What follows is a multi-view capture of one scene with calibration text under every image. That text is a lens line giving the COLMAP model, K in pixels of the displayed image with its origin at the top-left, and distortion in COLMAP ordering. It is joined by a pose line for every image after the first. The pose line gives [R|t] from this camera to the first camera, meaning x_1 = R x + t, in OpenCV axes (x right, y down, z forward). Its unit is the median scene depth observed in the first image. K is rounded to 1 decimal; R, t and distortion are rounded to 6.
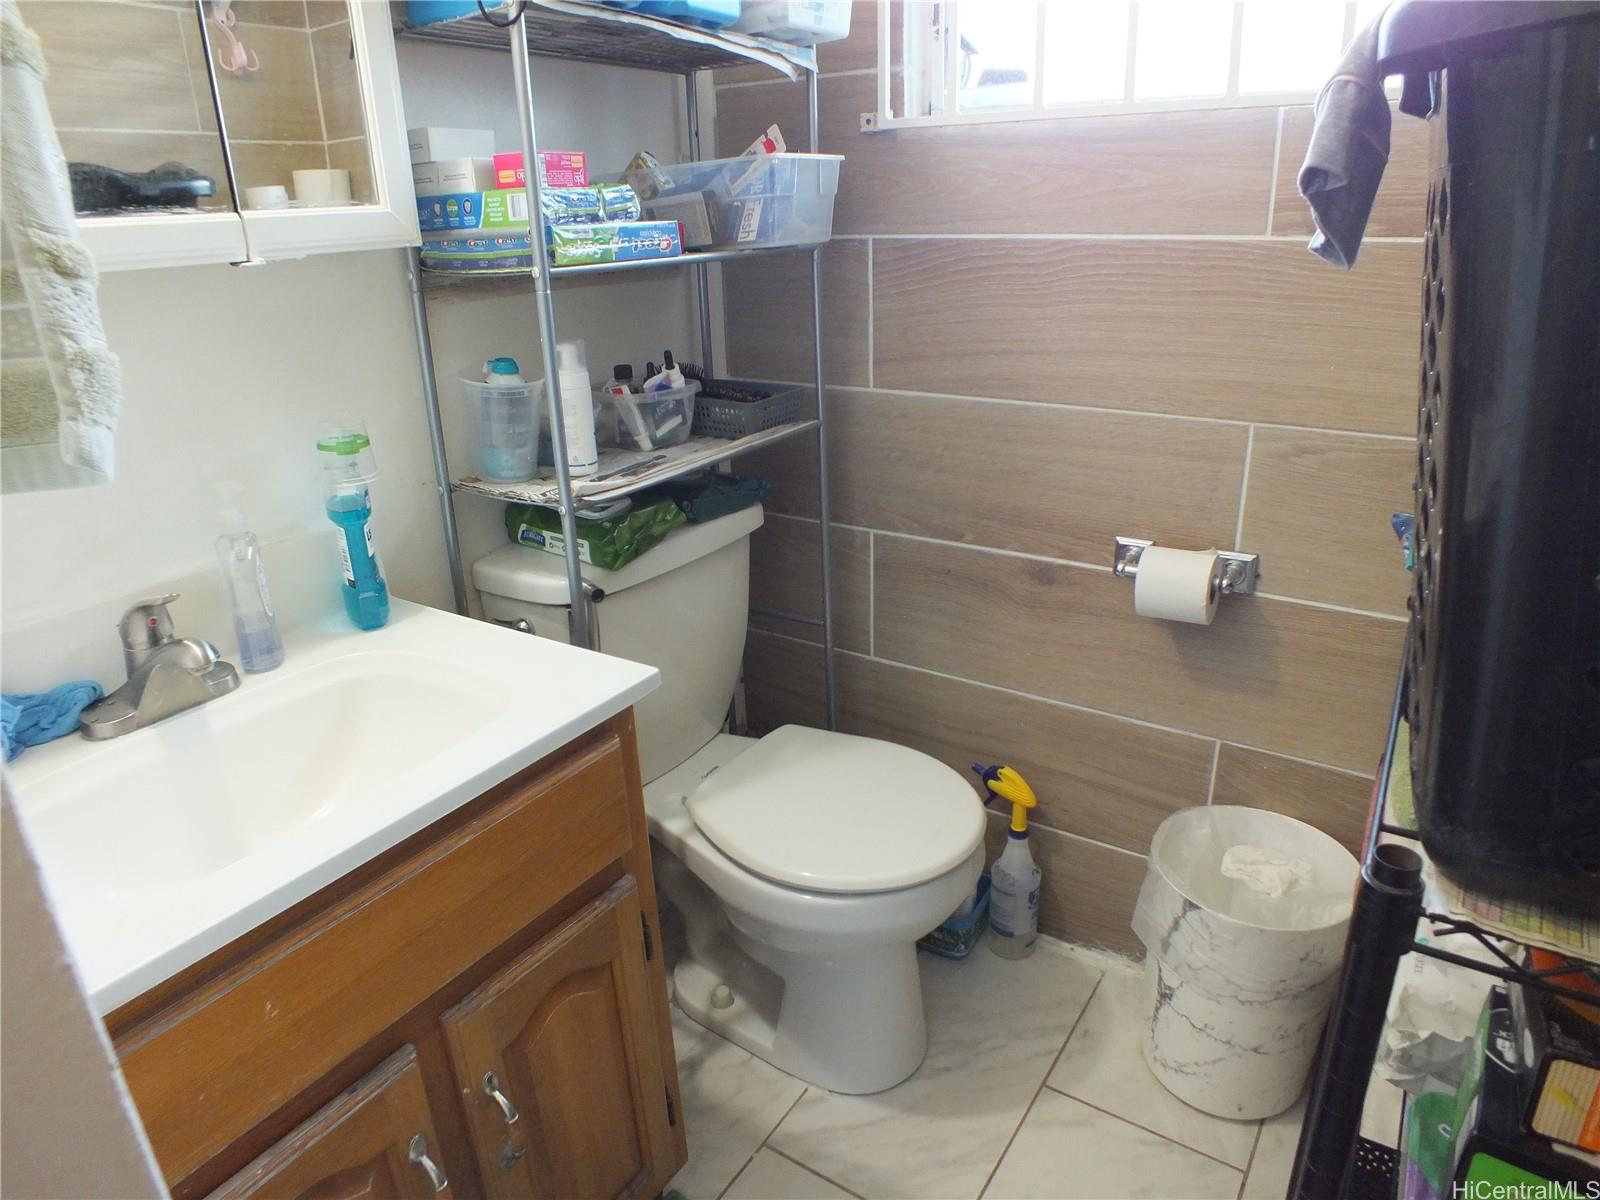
lens RADIAL K [[1010.2, 0, 809.6], [0, 1010.2, 591.8], [0, 0, 1]] dist [-0.084122, 0.033174]
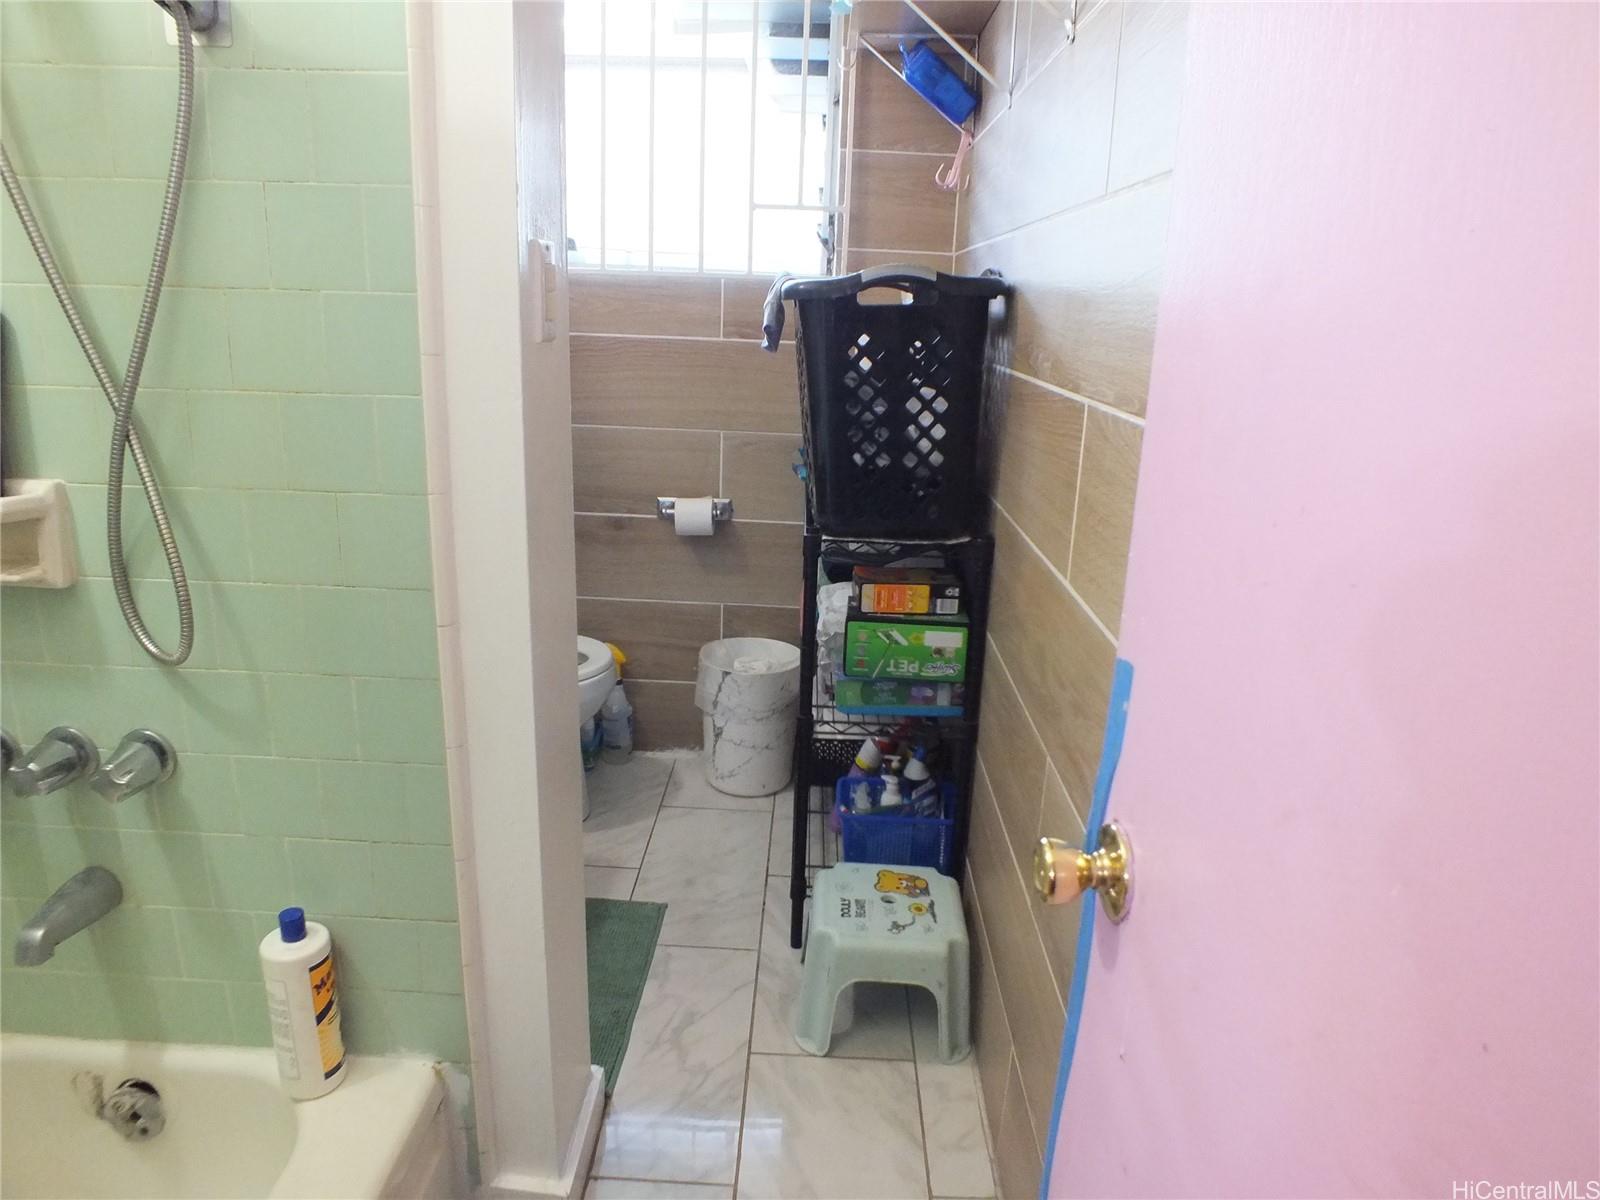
lens RADIAL K [[1010.2, 0, 809.6], [0, 1010.2, 591.8], [0, 0, 1]] dist [-0.084122, 0.033174]
pose [[0.840050, -0.085025, 0.535805, -0.488394], [0.128856, 0.990650, -0.044822, 0.248741], [-0.526985, 0.106694, 0.843151, -0.718520]]
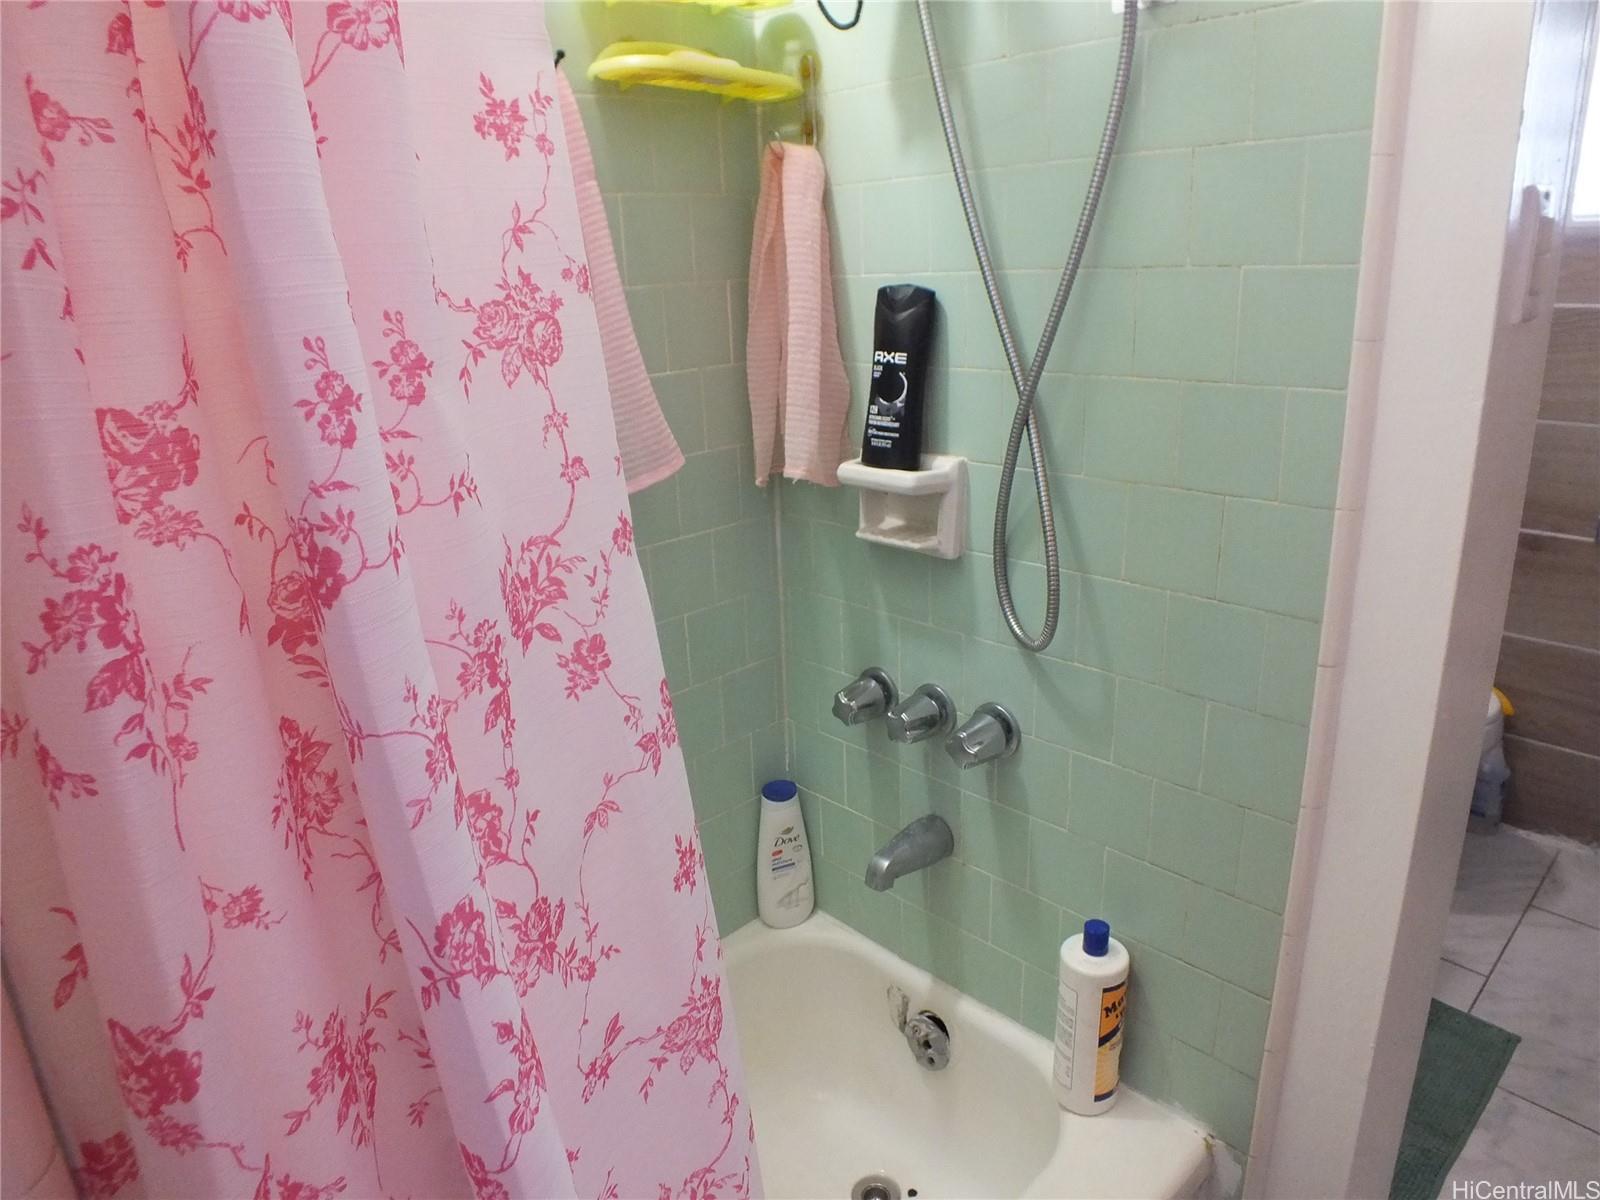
lens RADIAL K [[1010.2, 0, 809.6], [0, 1010.2, 591.8], [0, 0, 1]] dist [-0.084122, 0.033174]
pose [[0.974360, 0.063057, -0.215979, -0.506663], [-0.073212, 0.996540, -0.039338, 0.197982], [0.212752, 0.054141, 0.975605, -0.592801]]
